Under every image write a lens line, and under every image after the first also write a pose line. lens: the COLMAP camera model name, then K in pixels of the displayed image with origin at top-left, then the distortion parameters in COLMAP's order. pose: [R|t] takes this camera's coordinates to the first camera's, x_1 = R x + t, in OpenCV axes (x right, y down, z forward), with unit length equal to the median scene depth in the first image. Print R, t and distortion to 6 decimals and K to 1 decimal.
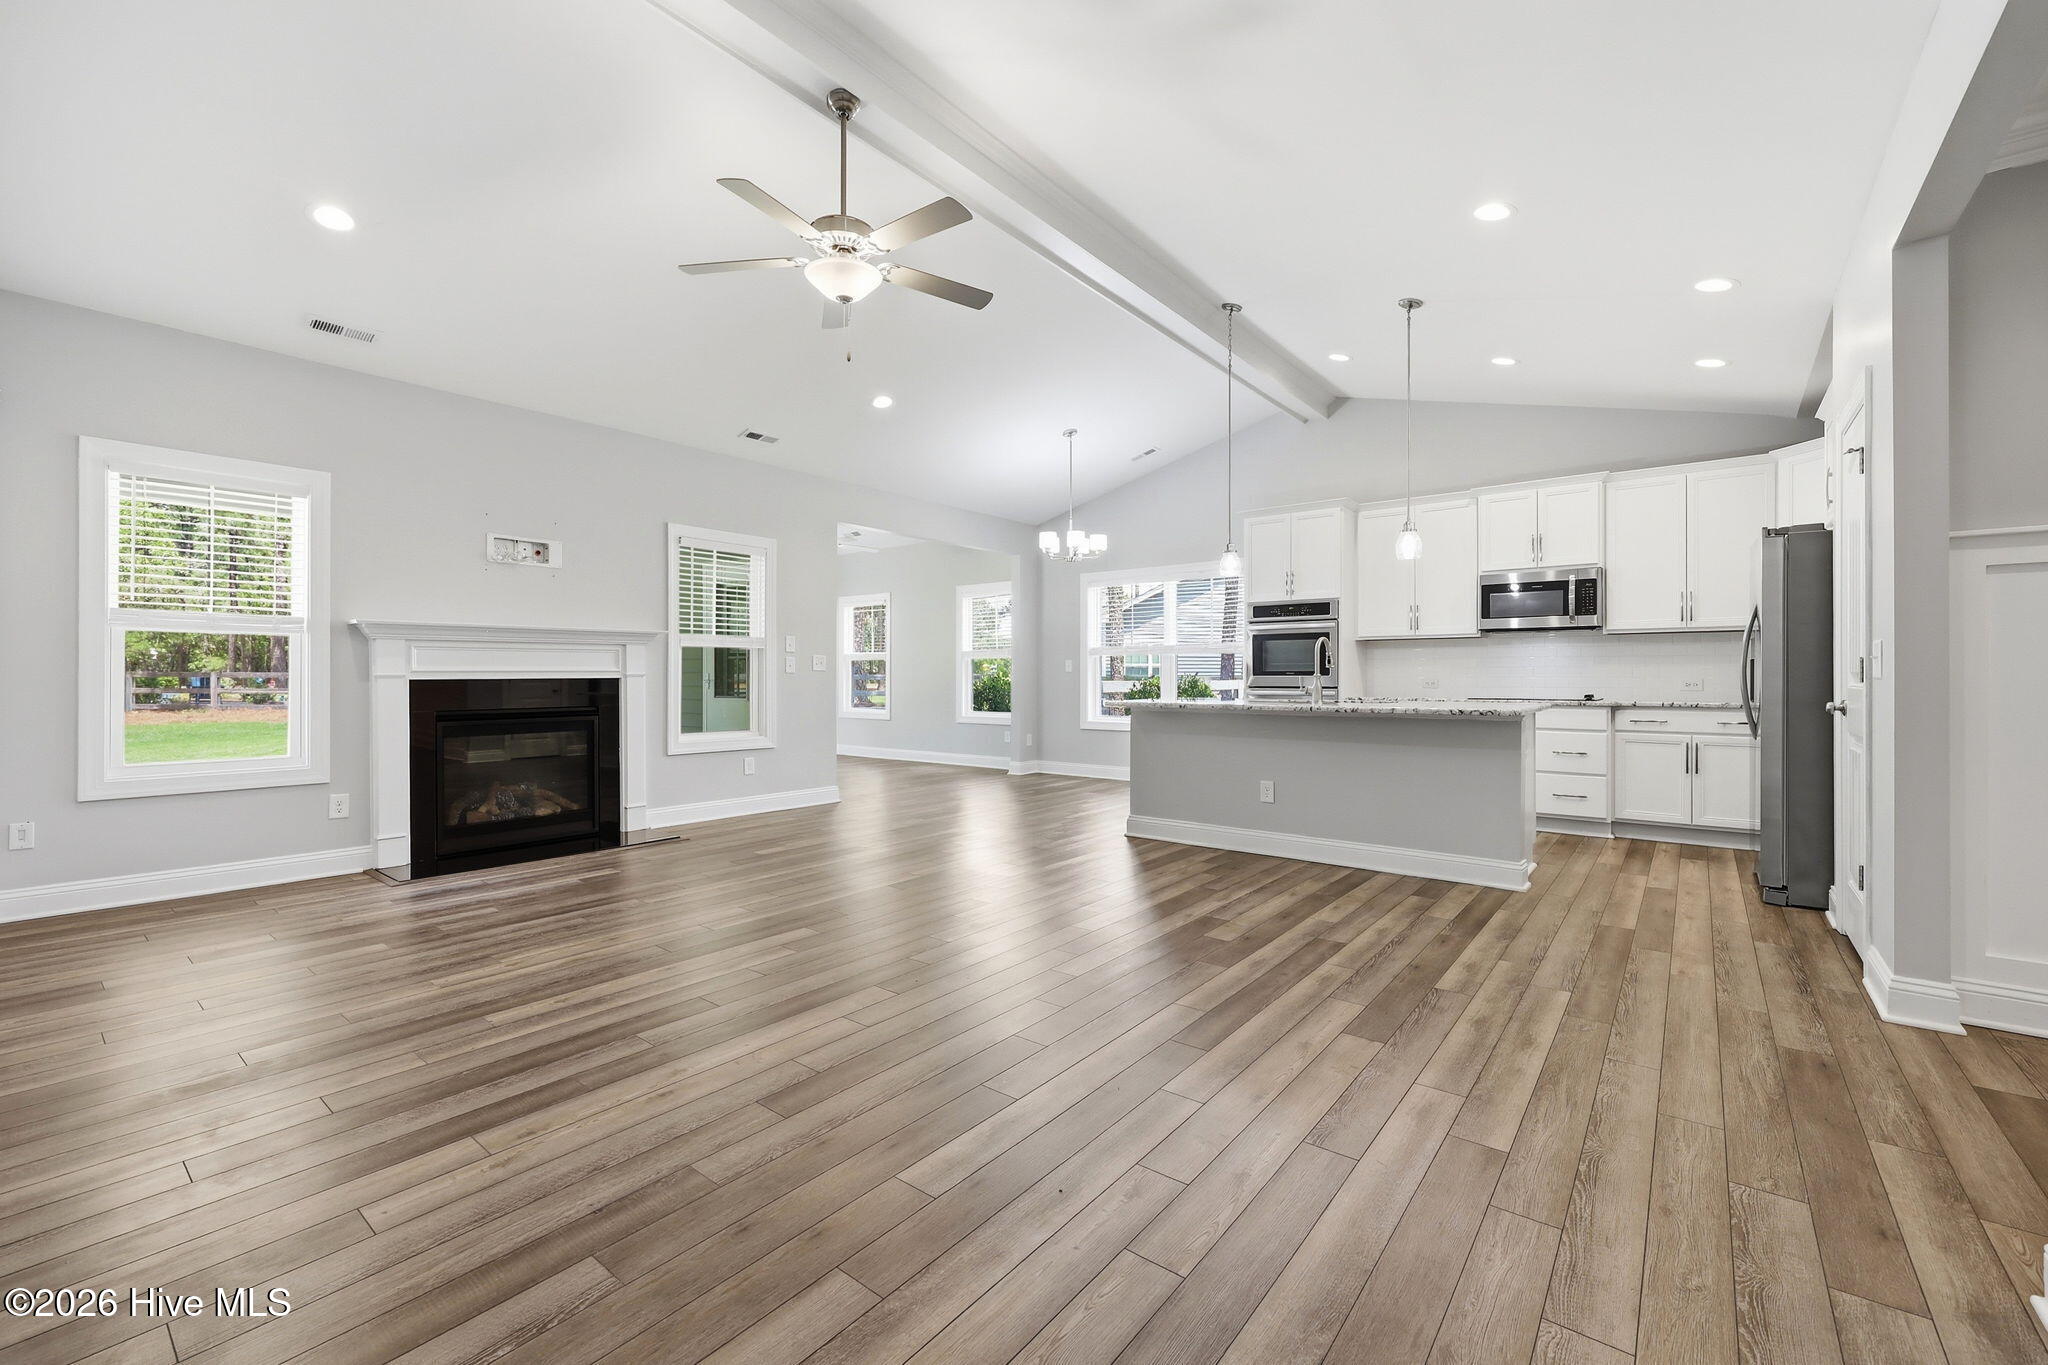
lens RADIAL K [[837.1, 0, 1030.8], [0, 837.1, 677.8], [0, 0, 1]] dist [-0.001510, 0.000462]
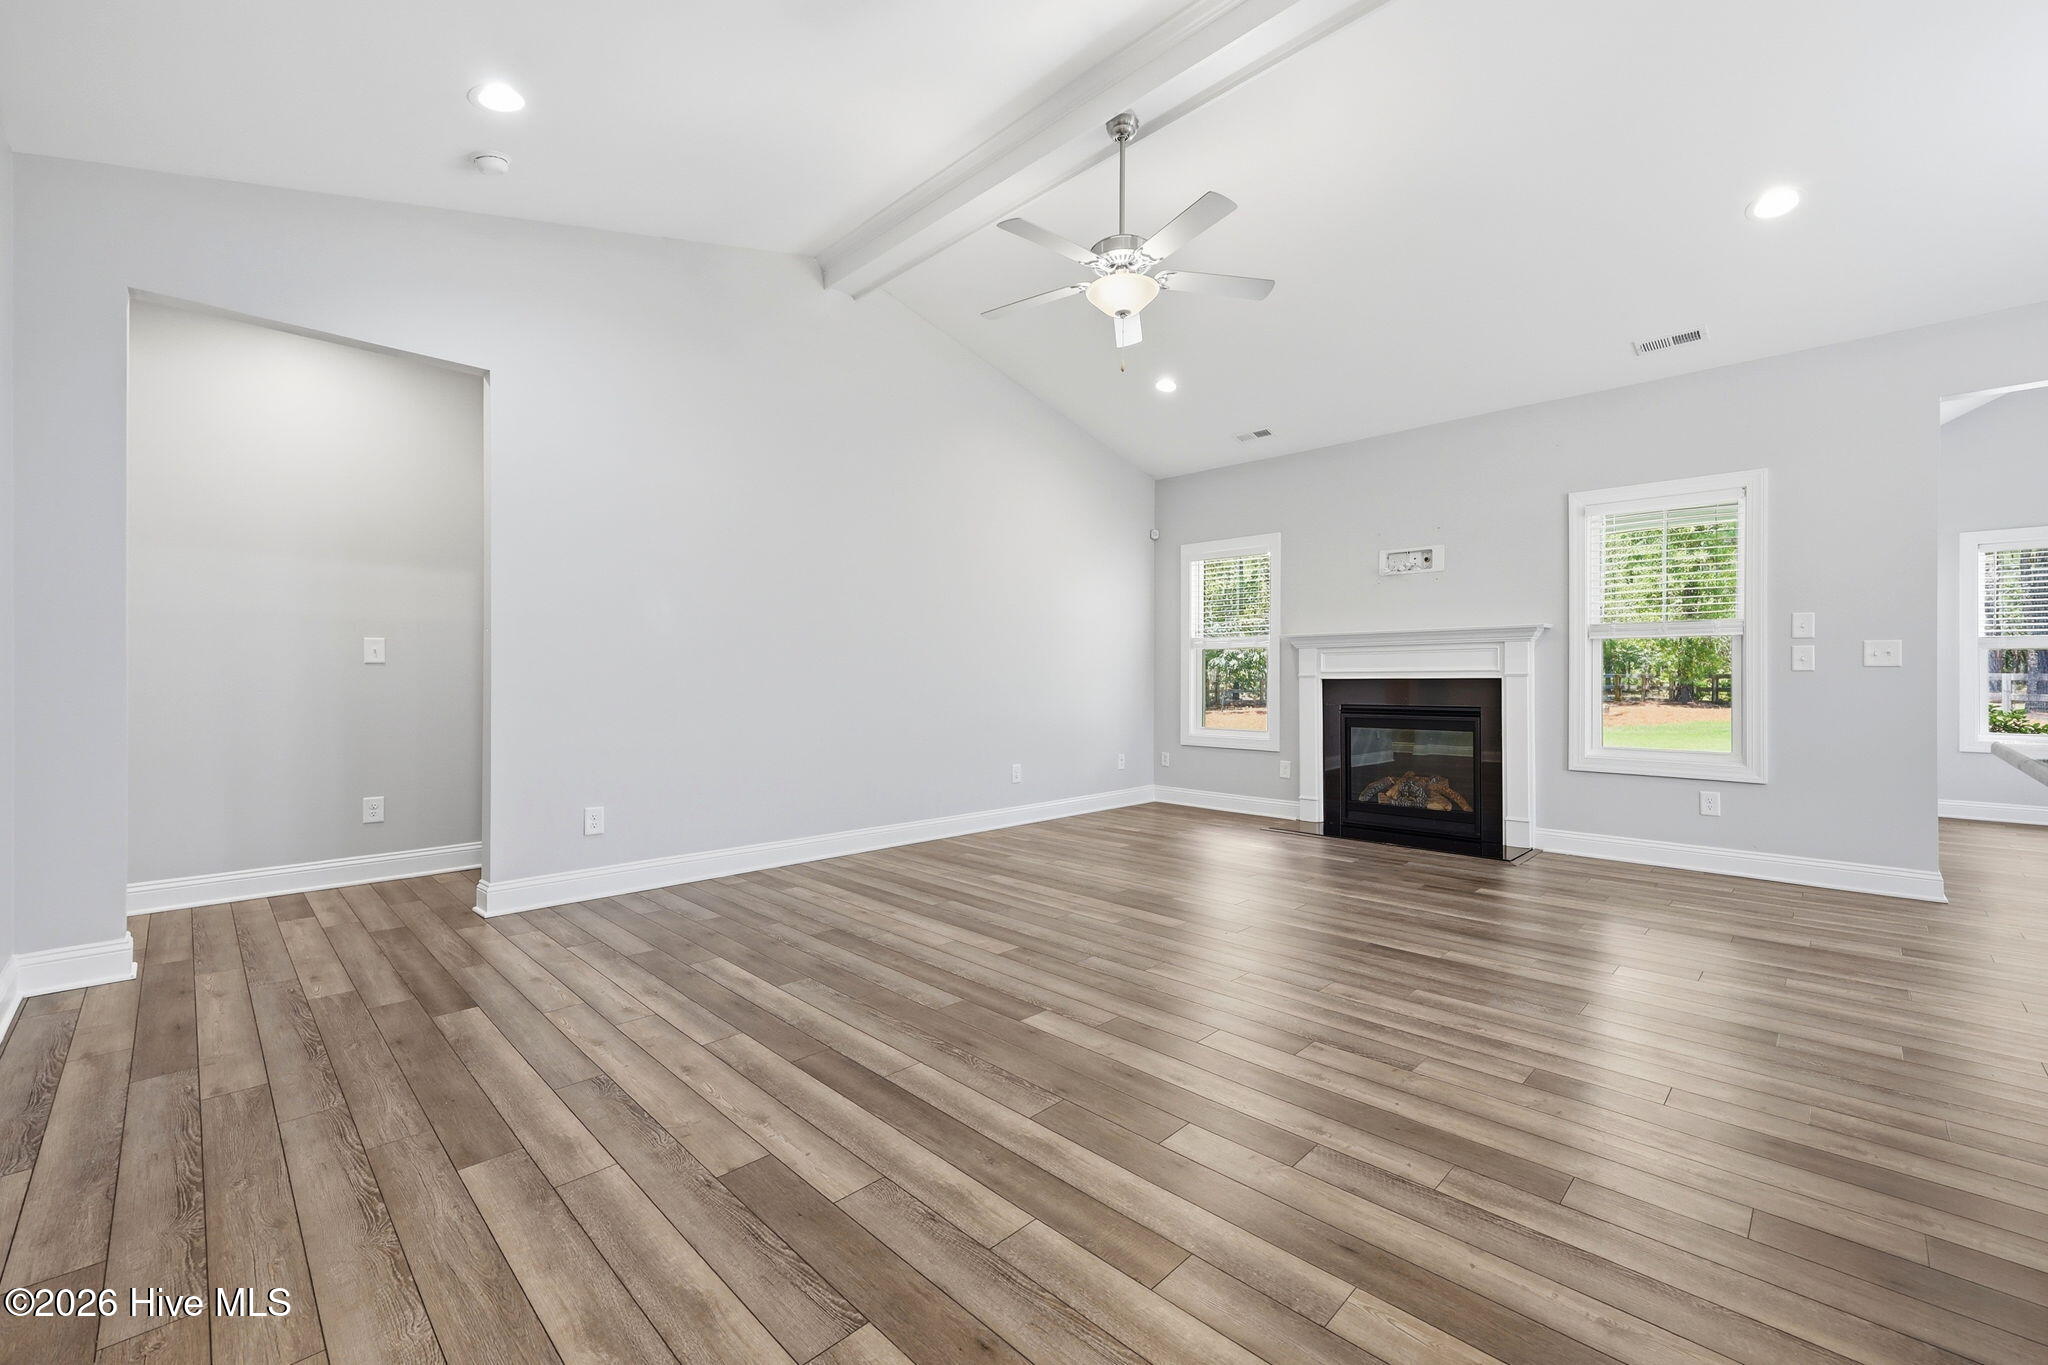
lens RADIAL K [[837.1, 0, 1037.3], [0, 837.1, 682.5], [0, 0, 1]] dist [-0.001510, 0.000462]
pose [[-0.102647, 0.005373, -0.994703, 0.508292], [-0.001918, 0.999982, 0.005599, 0.000748], [0.994716, 0.002483, -0.102634, 0.614831]]
